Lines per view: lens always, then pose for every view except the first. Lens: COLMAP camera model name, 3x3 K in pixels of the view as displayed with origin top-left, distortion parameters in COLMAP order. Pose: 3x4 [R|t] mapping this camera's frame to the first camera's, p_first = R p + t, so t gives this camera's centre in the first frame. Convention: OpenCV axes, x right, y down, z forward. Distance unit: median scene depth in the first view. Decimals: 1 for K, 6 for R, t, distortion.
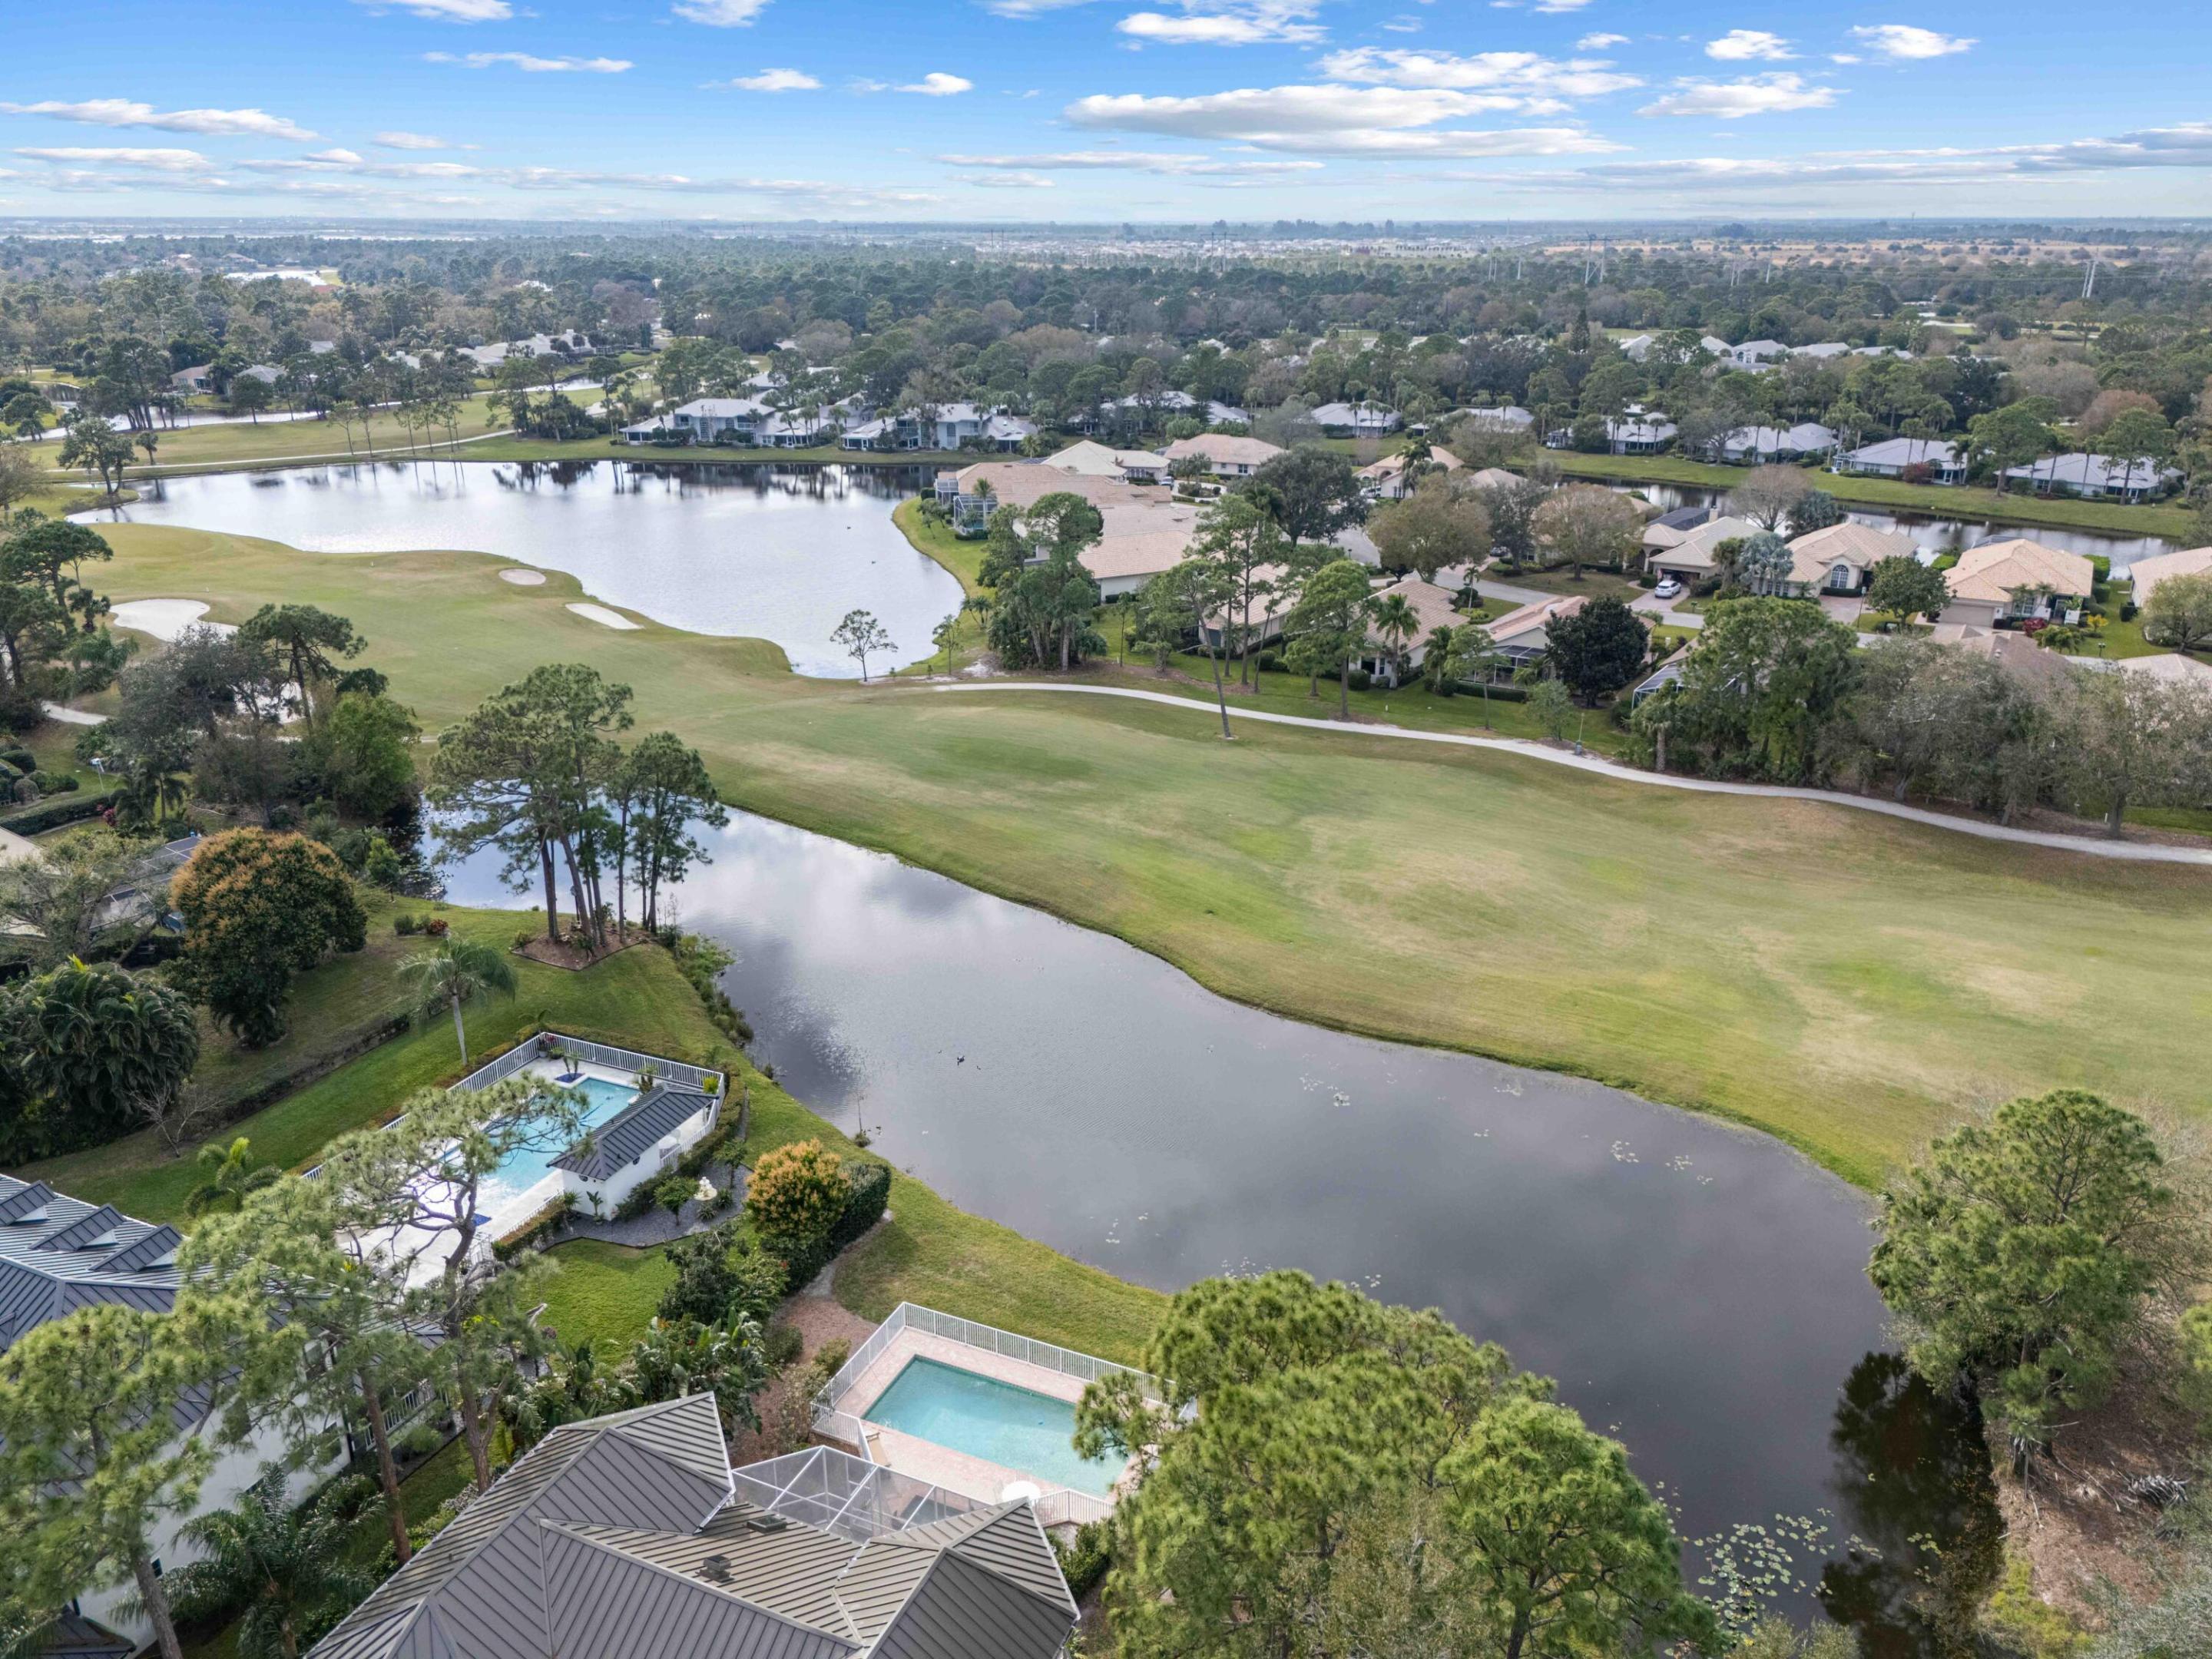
lens RADIAL K [[1626.3, 0, 1097.2], [0, 1626.3, 841.8], [0, 0, 1]] dist [0.068053, -0.066338]
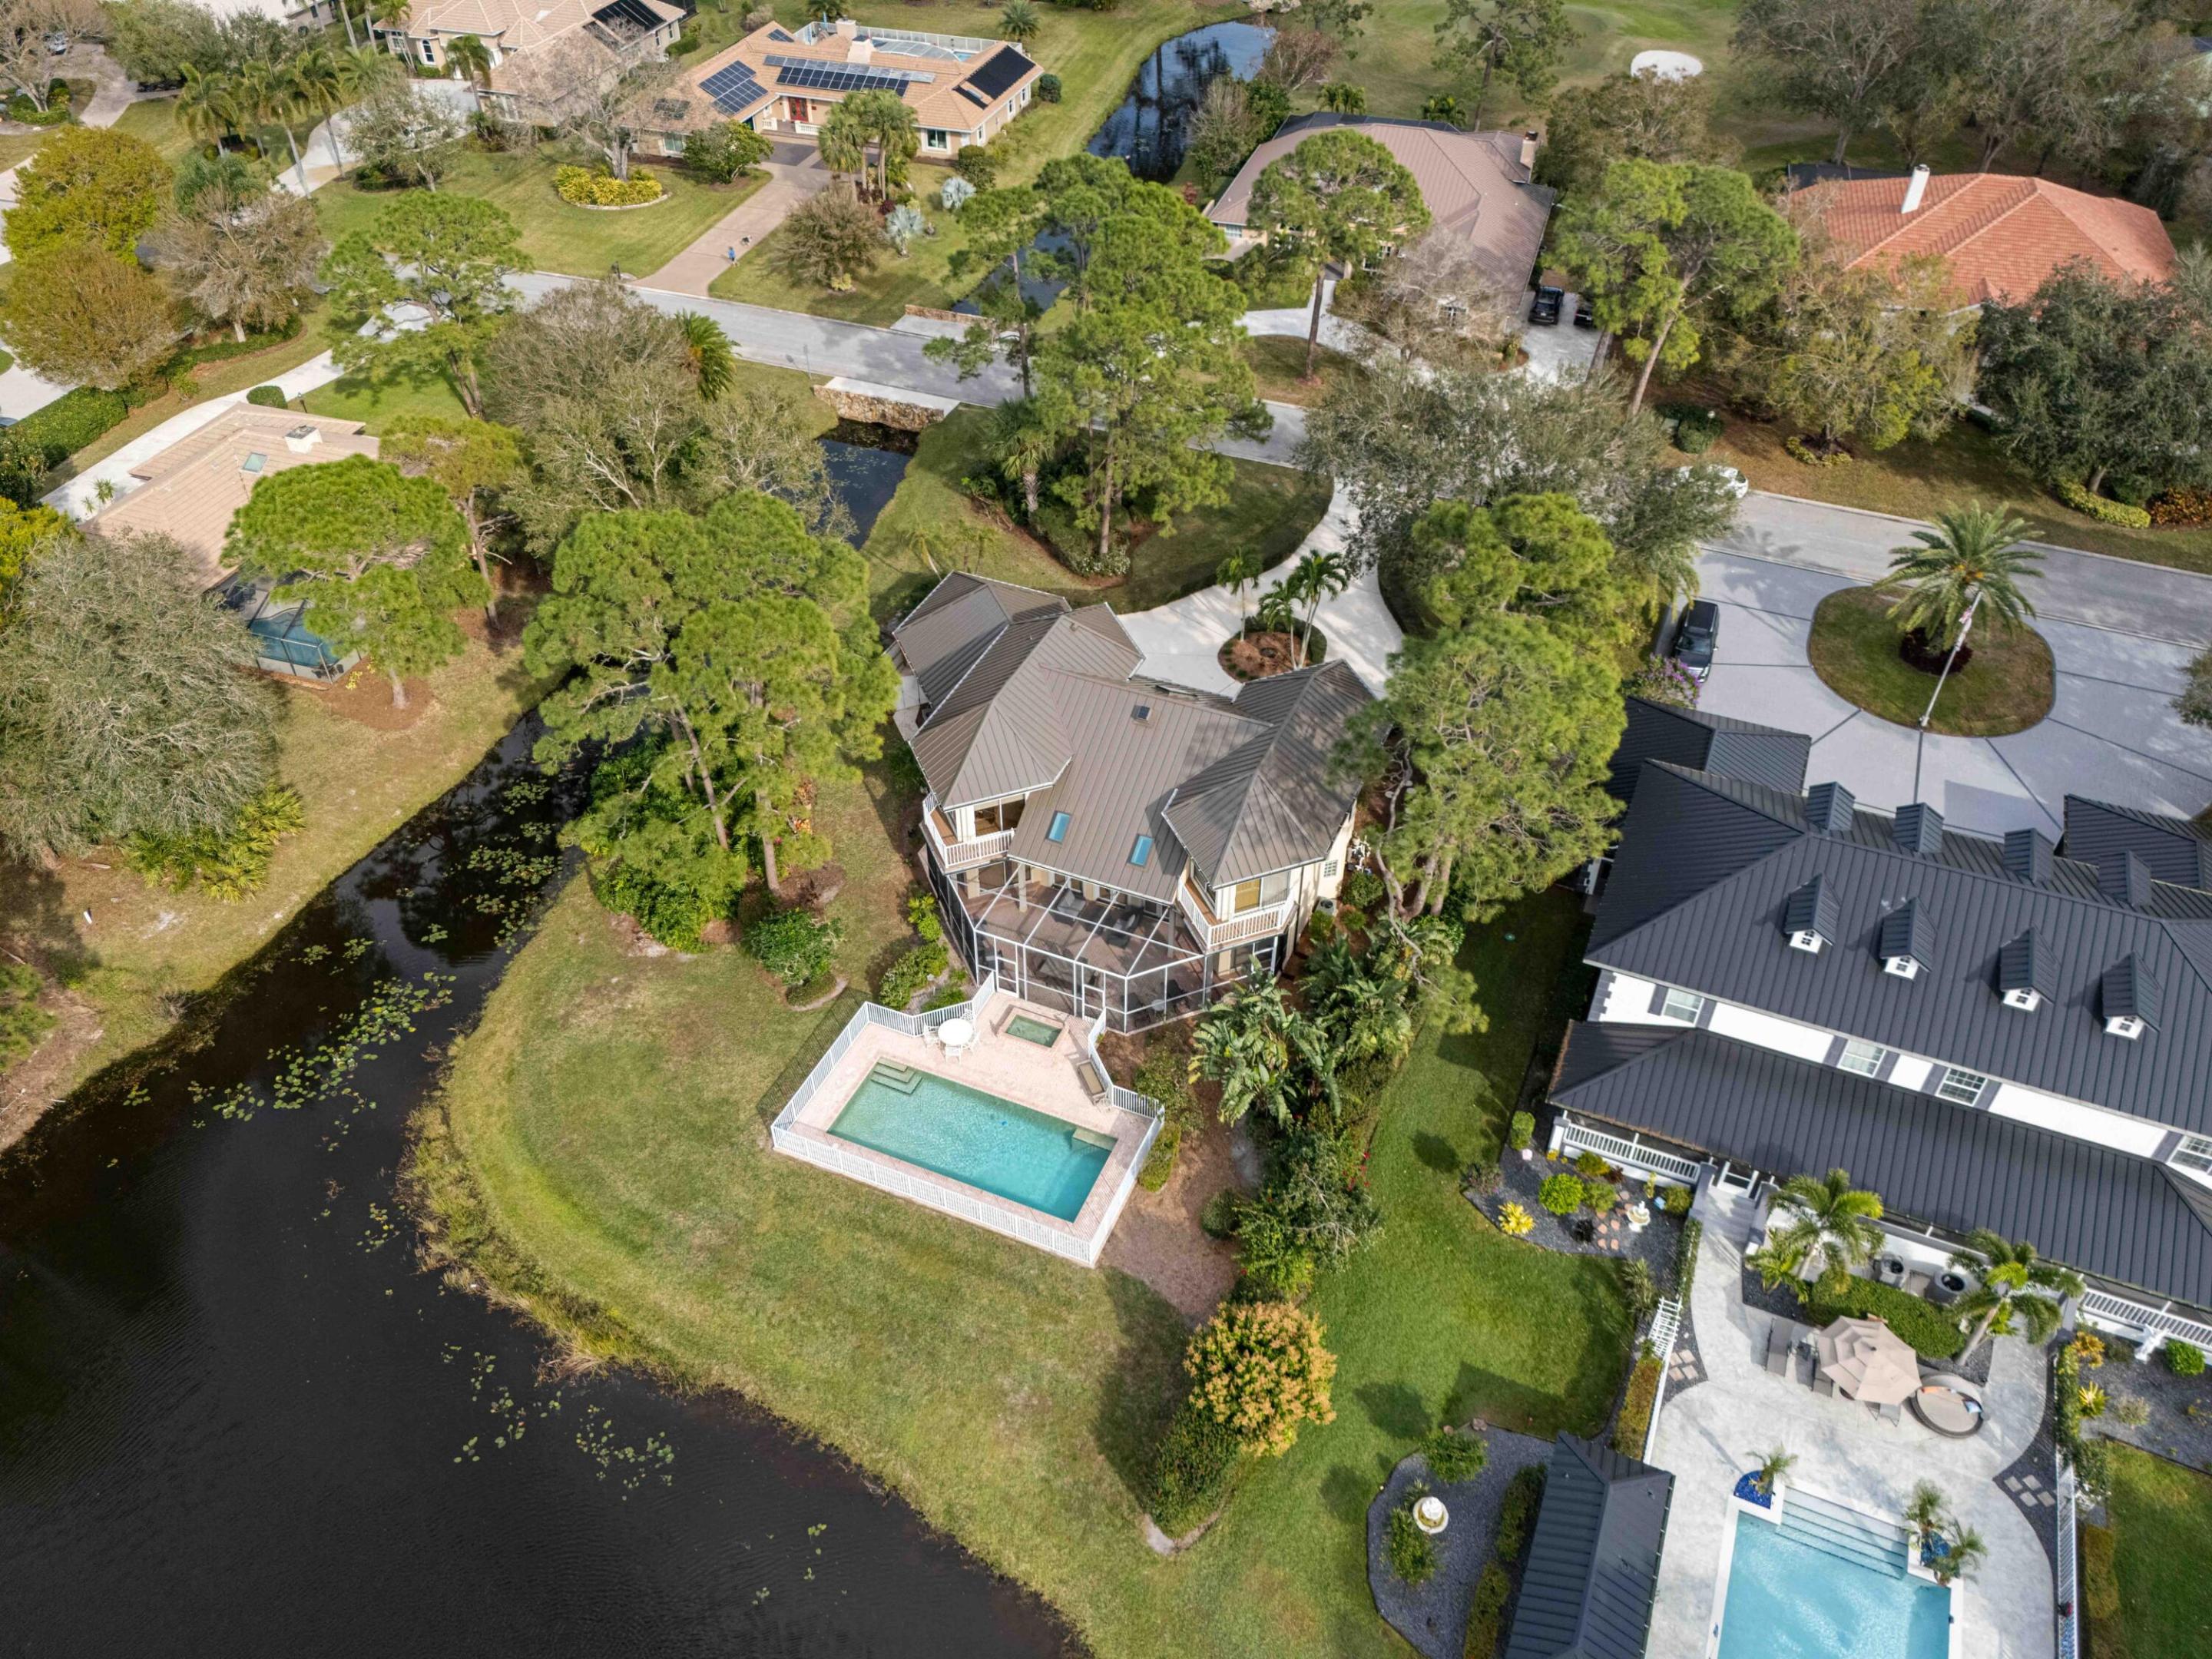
lens RADIAL K [[1626.3, 0, 1097.2], [0, 1626.3, 841.8], [0, 0, 1]] dist [0.068053, -0.066338]
pose [[-0.999939, 0.009862, -0.004950, -0.054450], [0.000230, 0.467142, 0.884182, -0.253284], [0.011033, 0.884127, -0.467115, 0.552094]]
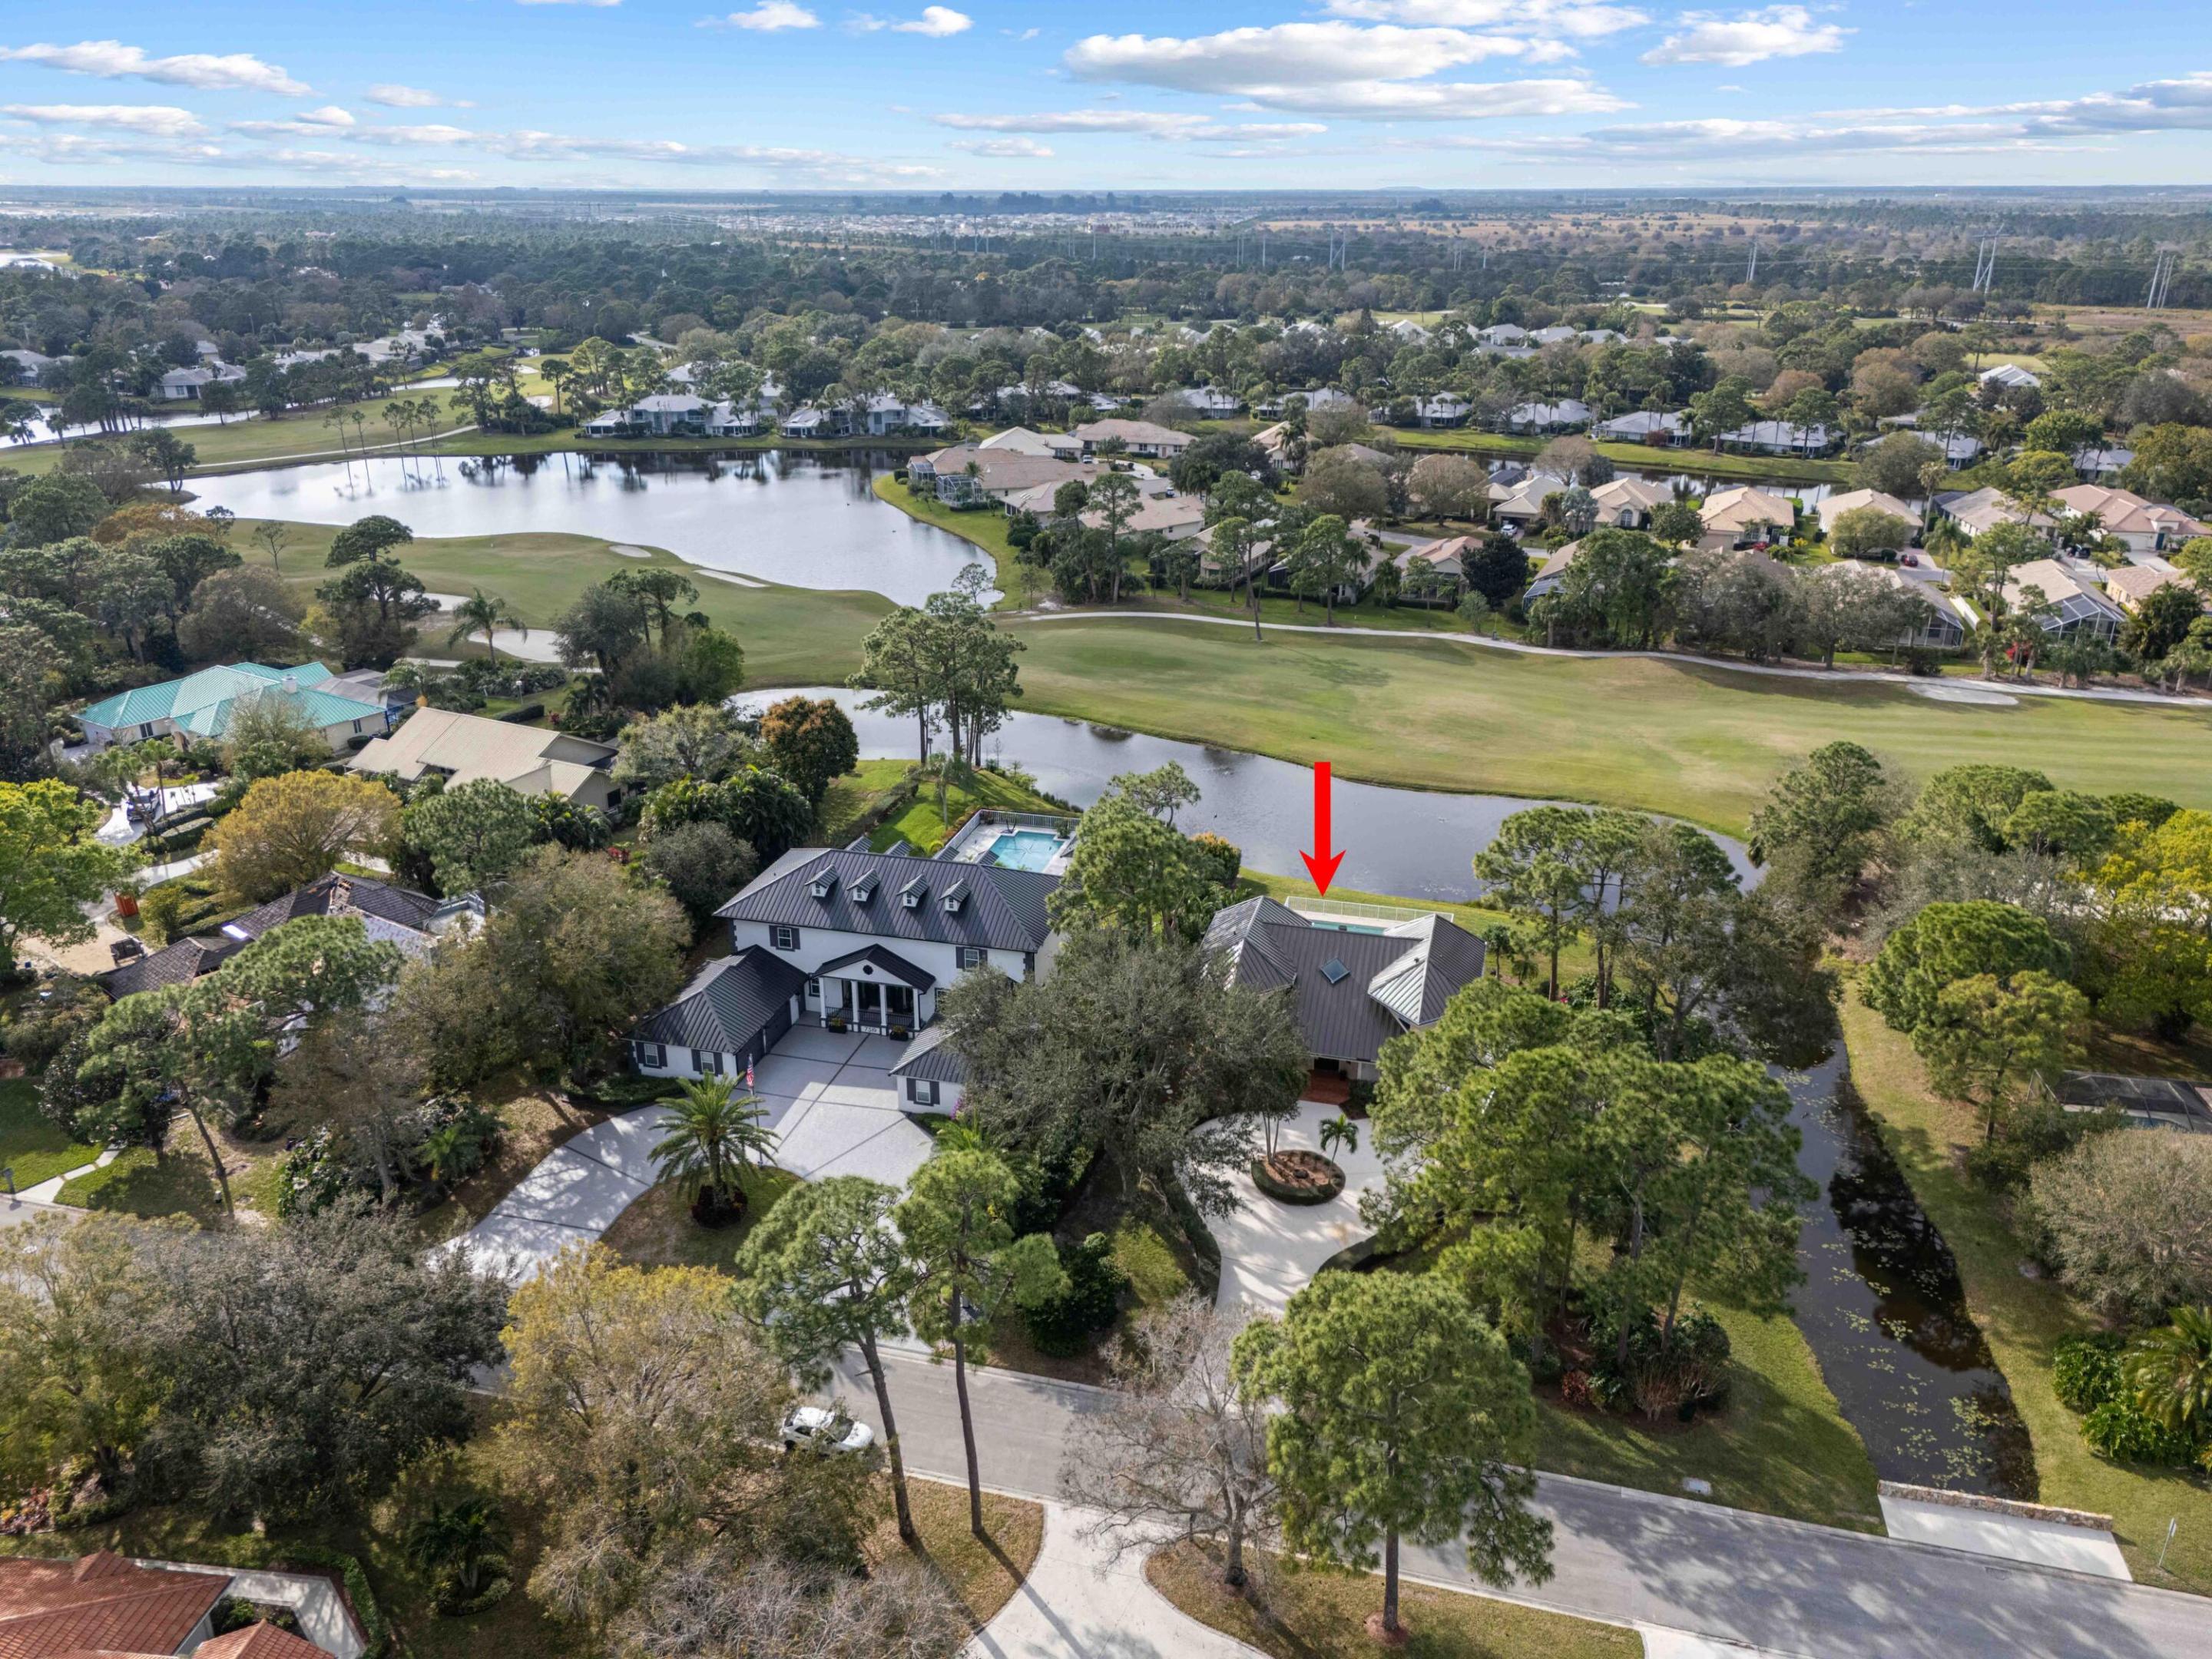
lens RADIAL K [[1626.3, 0, 1097.2], [0, 1626.3, 841.8], [0, 0, 1]] dist [0.068053, -0.066338]
pose [[0.986134, -0.061444, 0.154157, -0.291323], [0.058703, 0.998027, 0.022273, 0.072433], [-0.155222, -0.012915, 0.987795, -0.400929]]
